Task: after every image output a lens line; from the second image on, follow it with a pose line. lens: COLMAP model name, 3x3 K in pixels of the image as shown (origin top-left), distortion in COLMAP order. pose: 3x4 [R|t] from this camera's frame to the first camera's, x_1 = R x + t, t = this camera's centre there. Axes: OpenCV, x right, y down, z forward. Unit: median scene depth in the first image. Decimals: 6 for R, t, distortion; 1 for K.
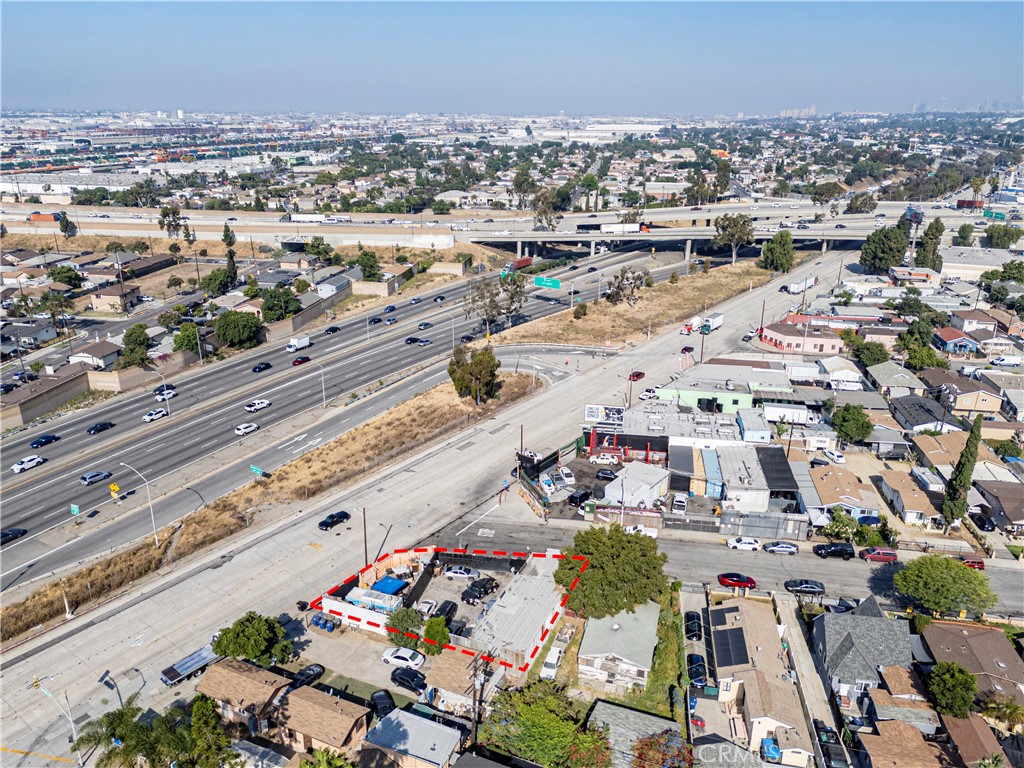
lens RADIAL K [[749.2, 0, 516.1], [0, 749.2, 386.0], [0, 0, 1]] dist [0.113284, -0.137624]
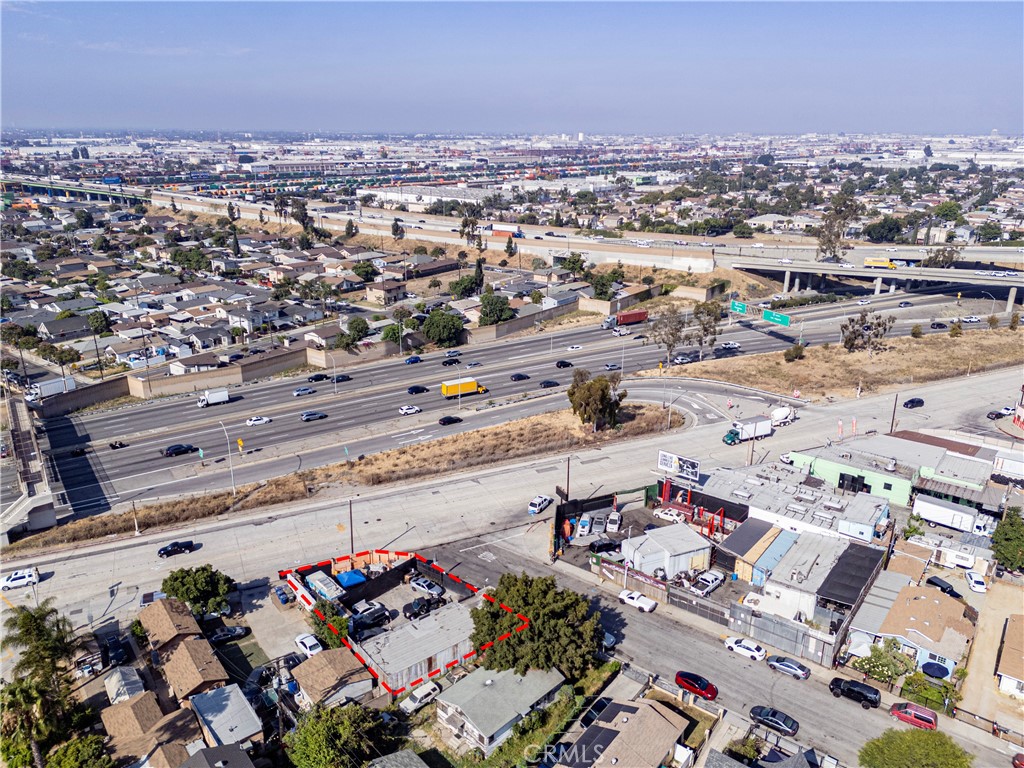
lens RADIAL K [[749.2, 0, 516.1], [0, 749.2, 386.0], [0, 0, 1]] dist [0.113284, -0.137624]
pose [[0.881912, 0.151051, -0.446559, 0.258628], [-0.161877, 0.986711, 0.014069, -0.028567], [0.442749, 0.059880, 0.894644, 0.081432]]
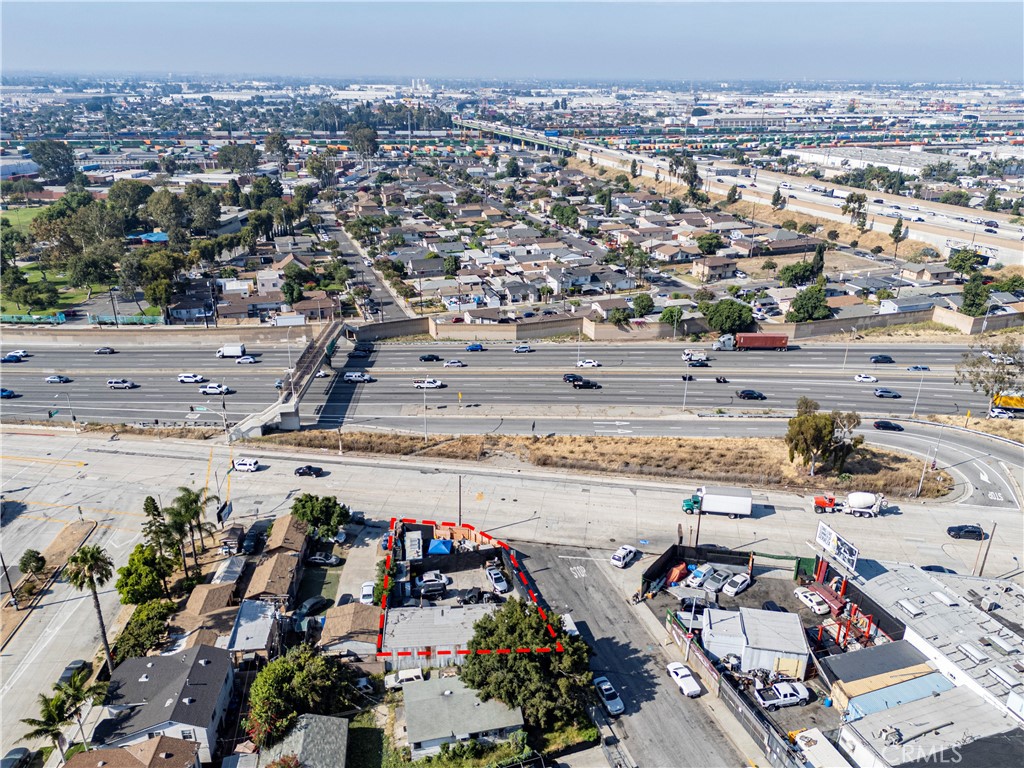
lens RADIAL K [[749.2, 0, 516.1], [0, 749.2, 386.0], [0, 0, 1]] dist [0.113284, -0.137624]
pose [[0.473767, 0.334820, -0.814518, 0.400584], [-0.307109, 0.929658, 0.203519, -0.123380], [0.825366, 0.153725, 0.543268, 0.250990]]
